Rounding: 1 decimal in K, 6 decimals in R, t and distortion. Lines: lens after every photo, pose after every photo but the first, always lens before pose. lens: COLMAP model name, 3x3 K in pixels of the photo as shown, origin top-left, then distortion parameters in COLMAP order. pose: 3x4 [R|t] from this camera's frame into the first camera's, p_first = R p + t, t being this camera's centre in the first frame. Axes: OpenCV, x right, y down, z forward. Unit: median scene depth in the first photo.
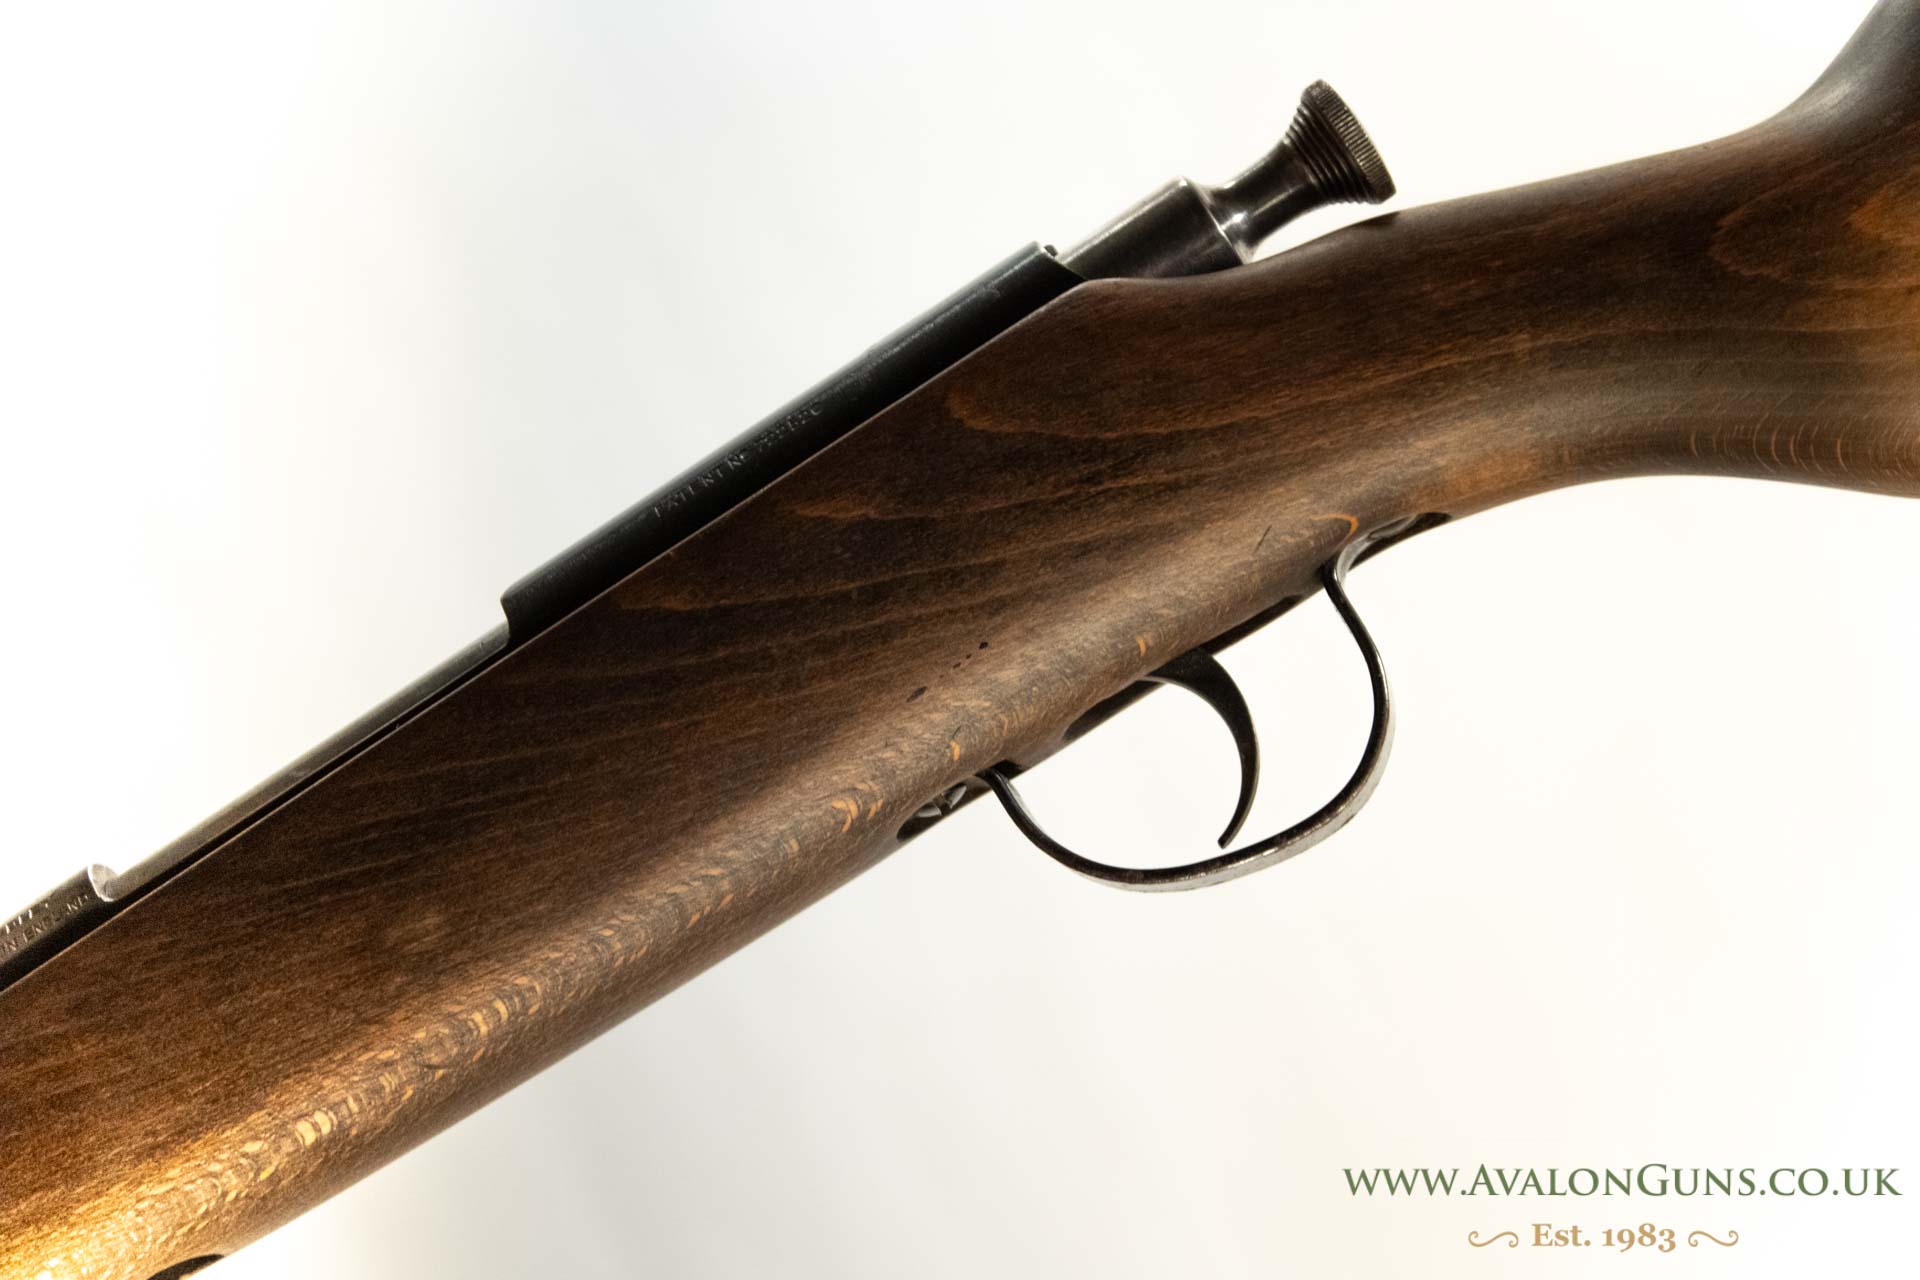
lens RADIAL K [[4829.7, 0, 957.2], [0, 4829.7, 644.3], [0, 0, 1]] dist [0.212096, 0.000000]
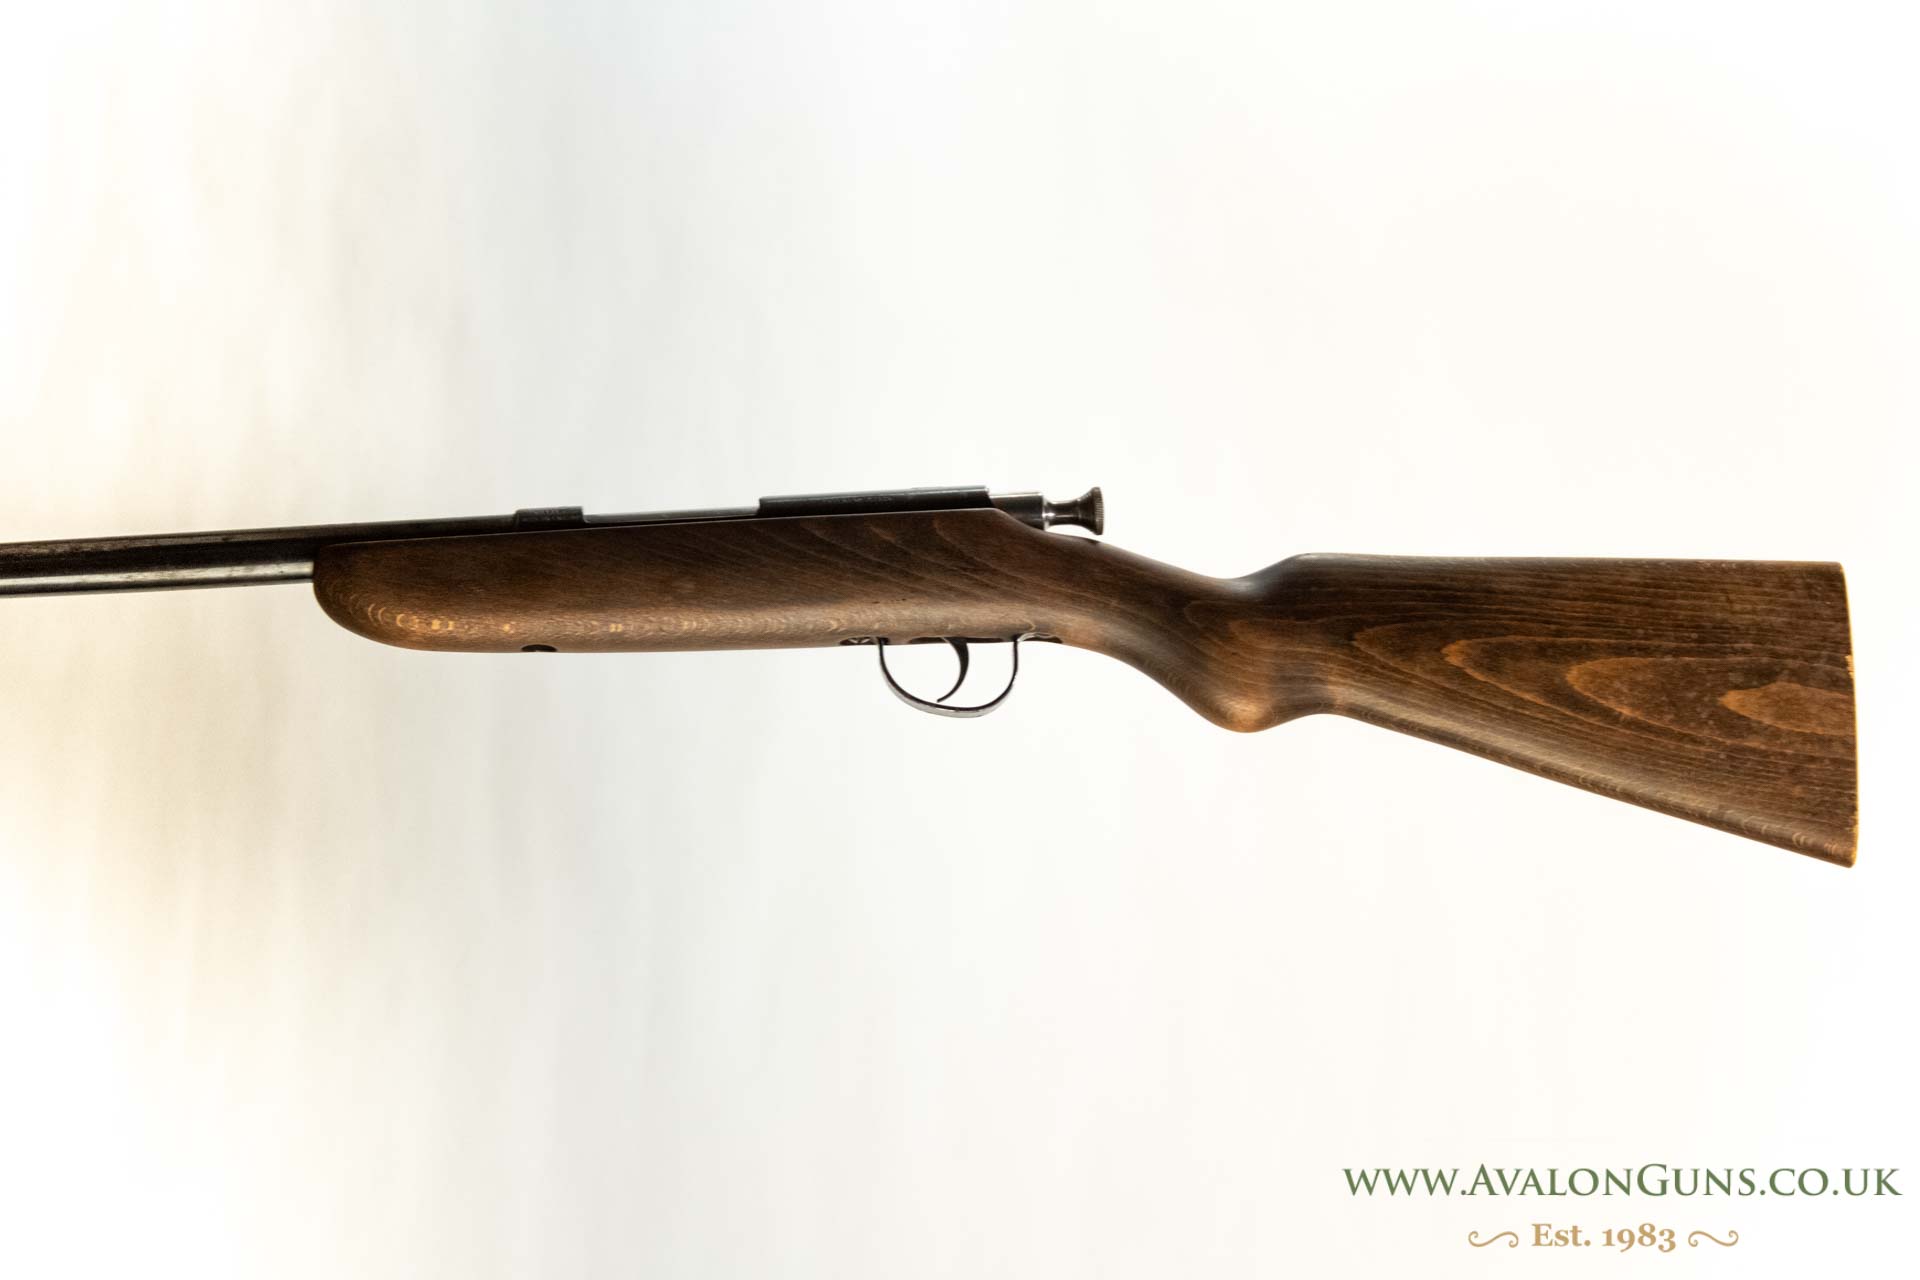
lens RADIAL K [[4829.7, 0, 961.1], [0, 4829.7, 639.4], [0, 0, 1]] dist [0.212096, 0.000000]
pose [[0.859471, 0.501997, 0.096480, -0.231578], [-0.501151, 0.864669, -0.034584, 0.103250], [-0.100784, -0.018628, 0.994734, -1.879476]]
